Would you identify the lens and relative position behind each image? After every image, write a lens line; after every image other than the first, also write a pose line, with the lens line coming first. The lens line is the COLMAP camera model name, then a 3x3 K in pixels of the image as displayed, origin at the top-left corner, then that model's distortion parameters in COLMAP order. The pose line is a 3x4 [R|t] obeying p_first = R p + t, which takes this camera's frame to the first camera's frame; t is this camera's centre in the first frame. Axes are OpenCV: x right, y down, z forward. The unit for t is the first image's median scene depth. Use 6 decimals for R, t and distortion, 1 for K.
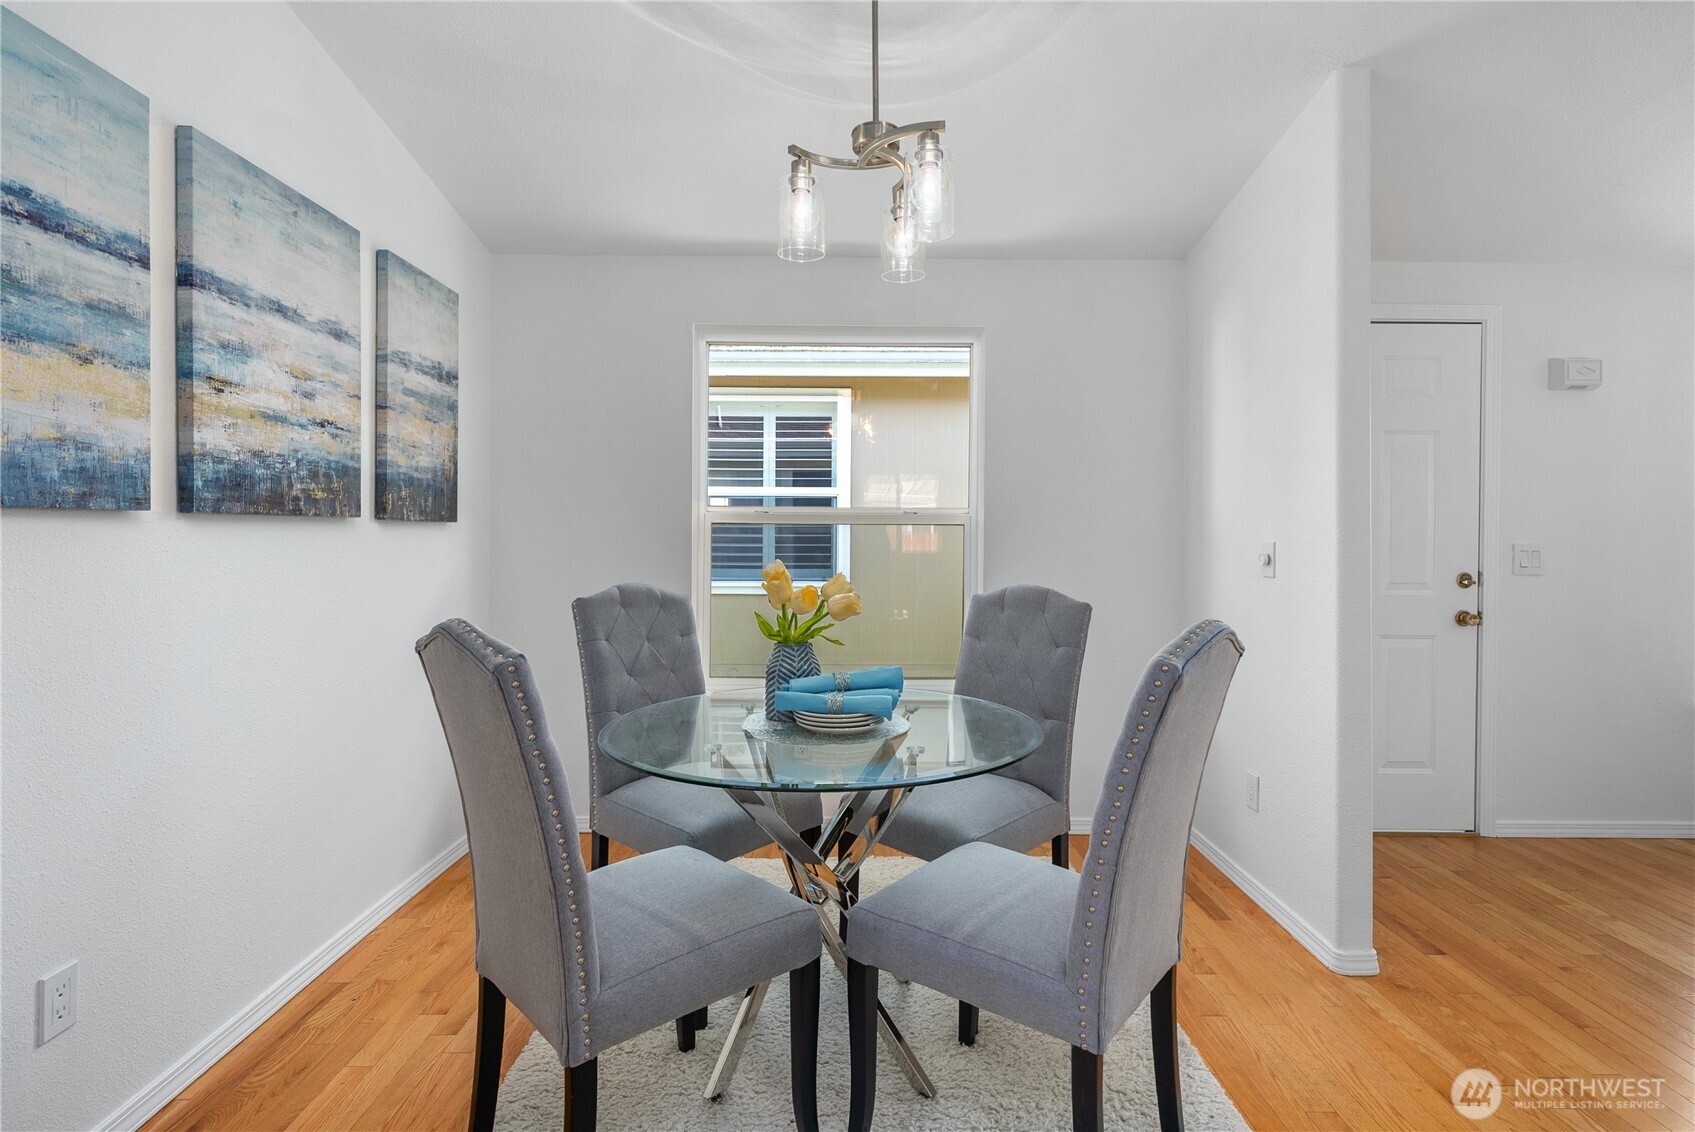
lens RADIAL K [[820.9, 0, 848.5], [0, 820.9, 550.4], [0, 0, 1]] dist [-0.000627, -0.000184]
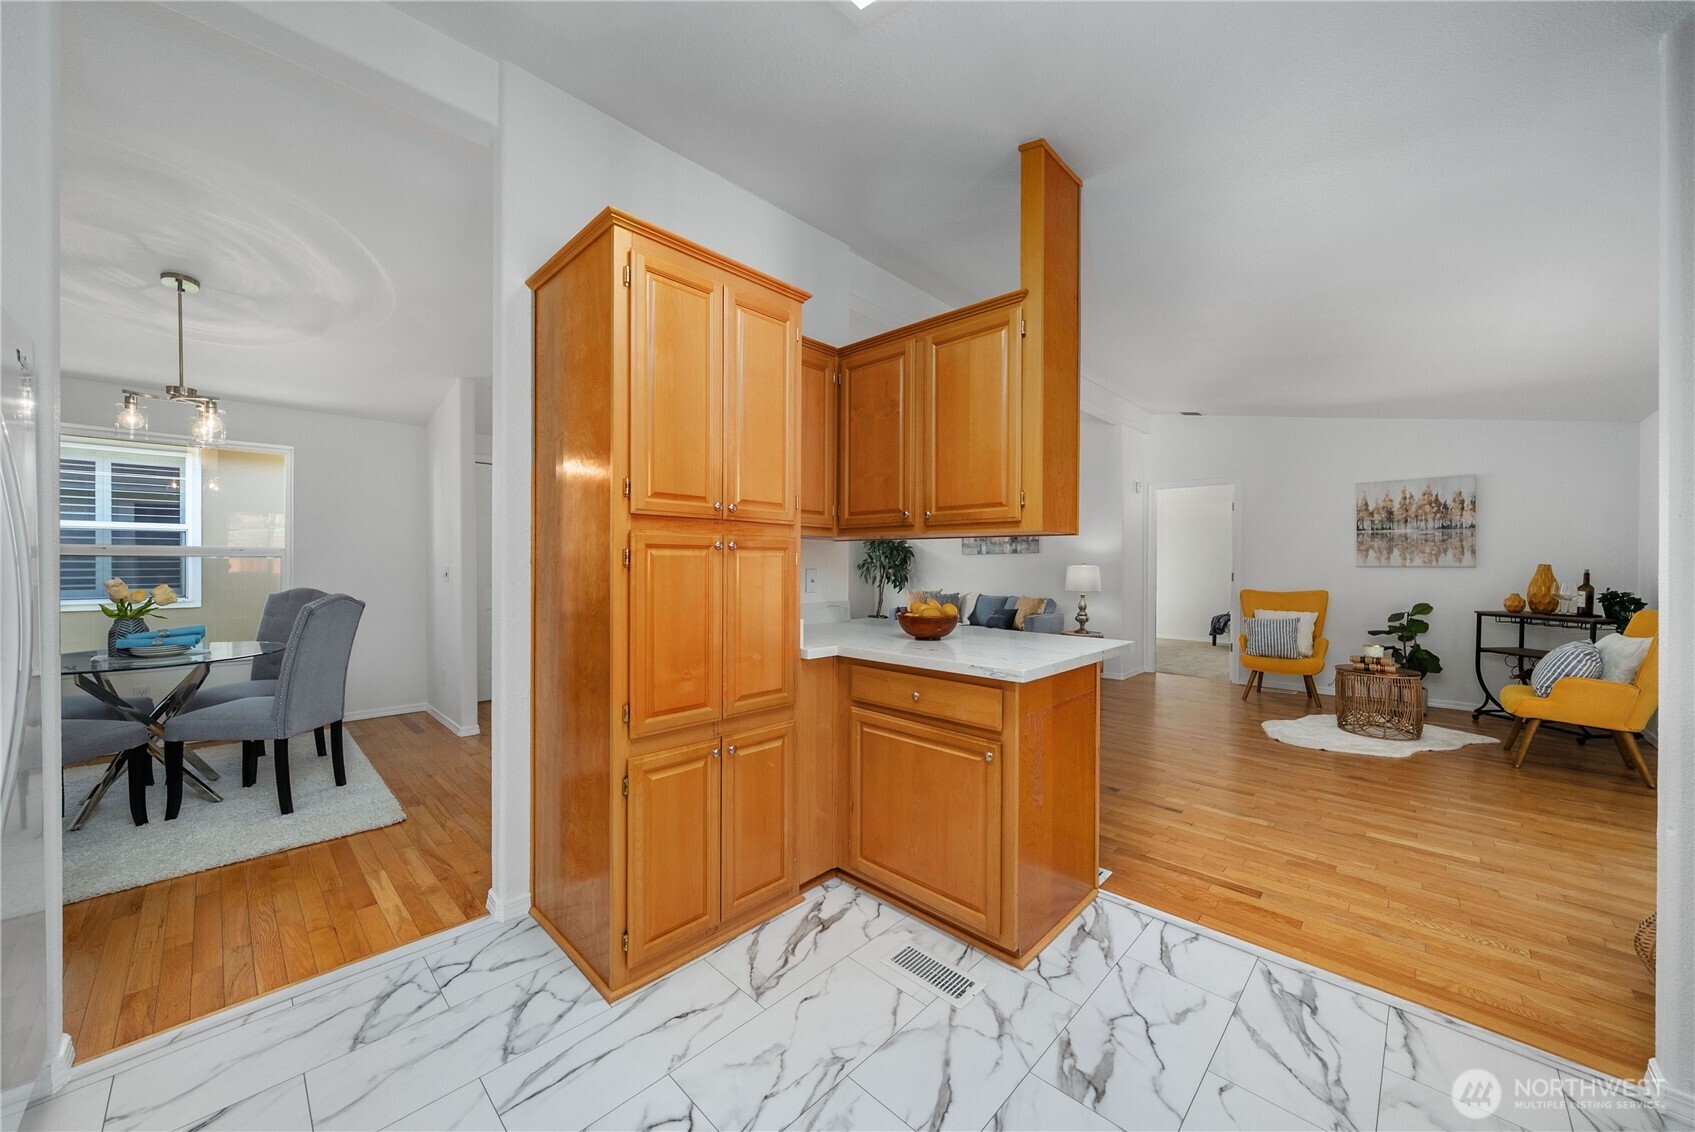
lens RADIAL K [[655.9, 0, 888.2], [0, 655.9, 568.2], [0, 0, 1]] dist [-0.001027, 0.000004]
pose [[0.708022, -0.001283, 0.706190, 0.068145], [0.008078, 0.999948, -0.006283, 0.010959], [-0.706145, 0.010154, 0.707995, -0.845369]]
